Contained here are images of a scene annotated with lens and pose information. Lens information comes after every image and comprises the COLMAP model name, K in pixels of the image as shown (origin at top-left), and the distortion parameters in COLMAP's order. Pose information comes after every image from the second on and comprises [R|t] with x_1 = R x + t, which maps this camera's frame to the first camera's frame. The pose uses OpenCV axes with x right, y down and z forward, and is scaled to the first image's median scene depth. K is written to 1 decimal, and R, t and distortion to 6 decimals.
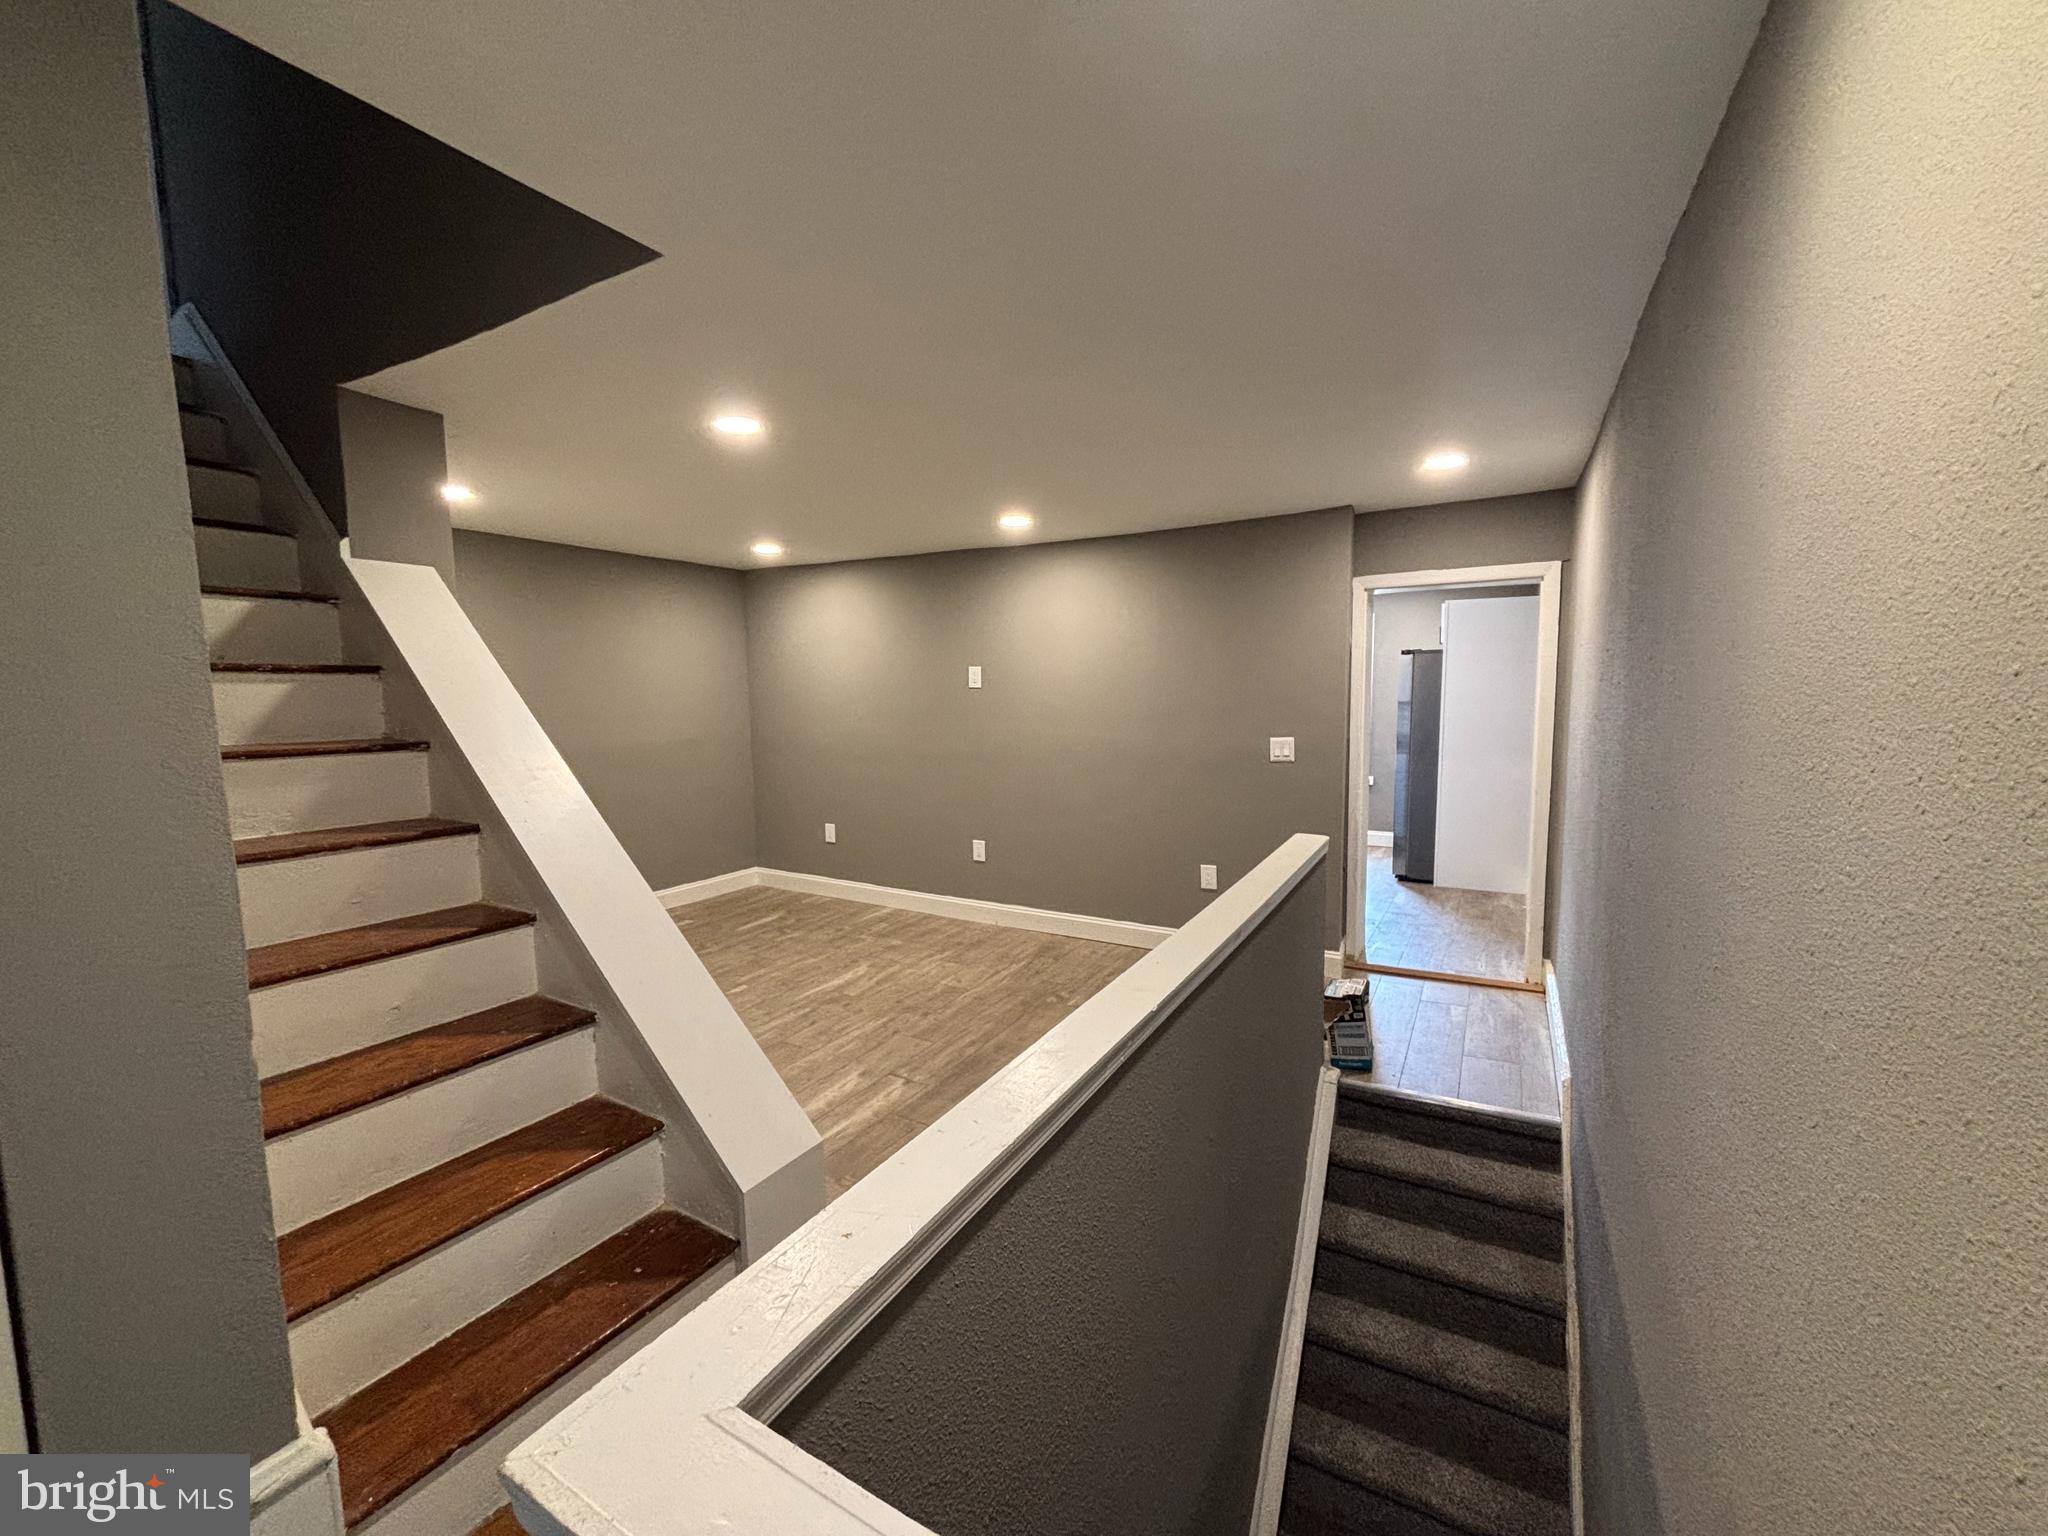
lens RADIAL K [[824.5, 0, 1020.8], [0, 824.5, 765.7], [0, 0, 1]] dist [-0.001247, -0.000076]
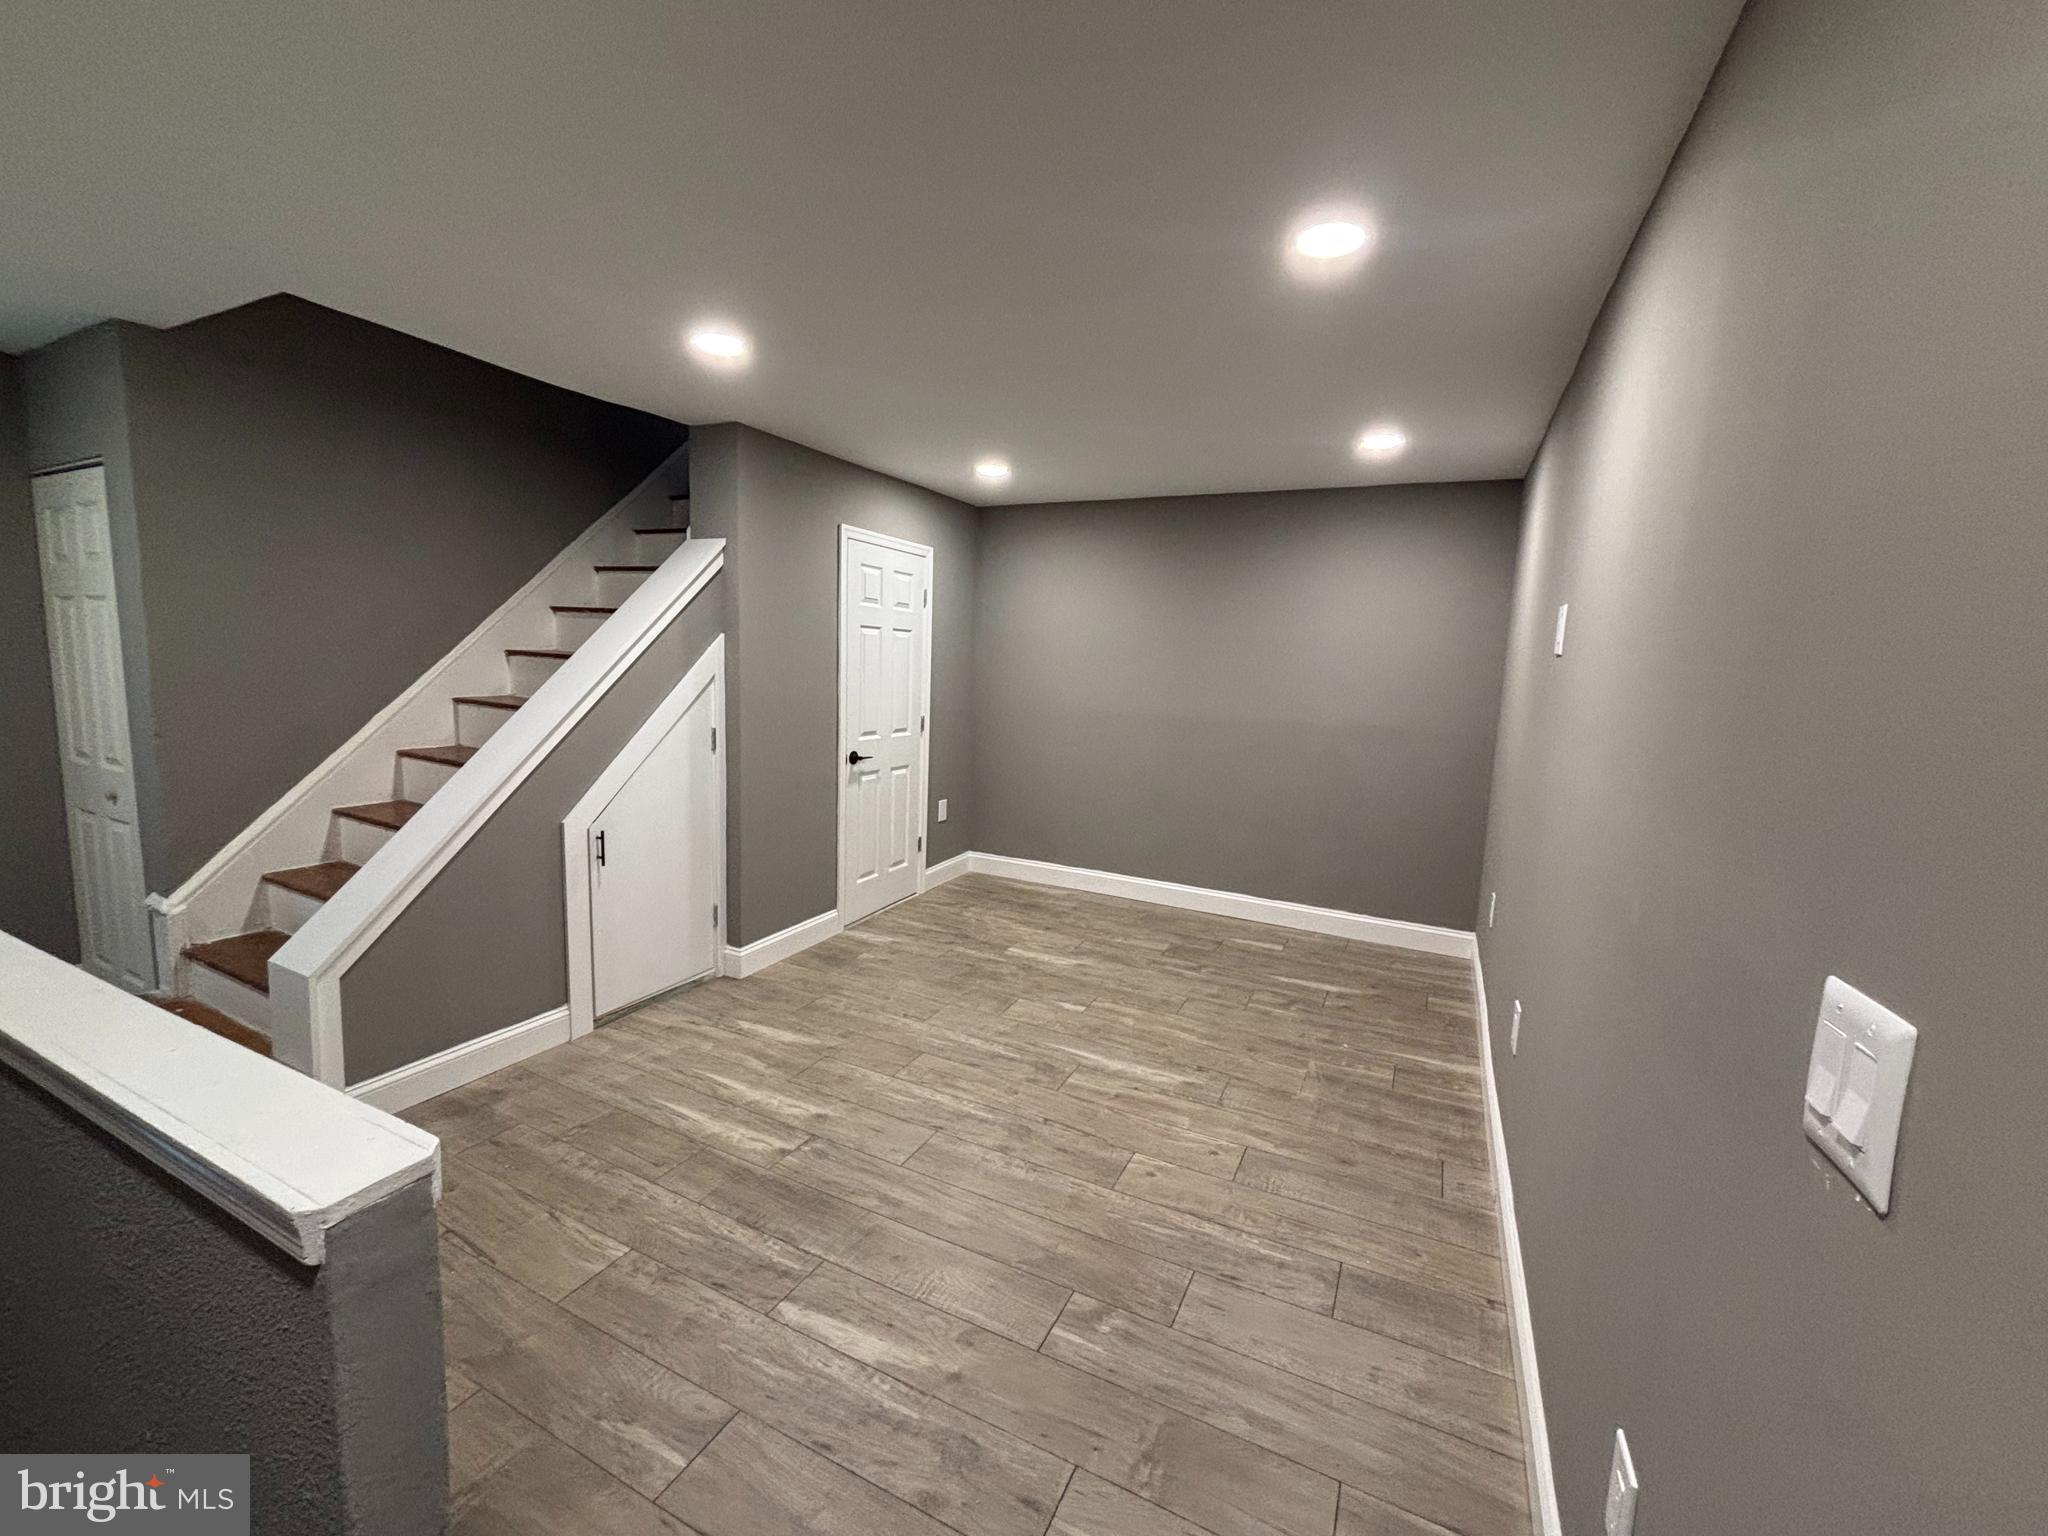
lens RADIAL K [[824.5, 0, 1021.7], [0, 824.5, 763.9], [0, 0, 1]] dist [-0.001247, -0.000076]
pose [[0.063787, 0.143168, -0.987641, 0.404992], [-0.143134, 0.980737, 0.132922, -0.065313], [0.987646, 0.132886, 0.083050, 0.793733]]
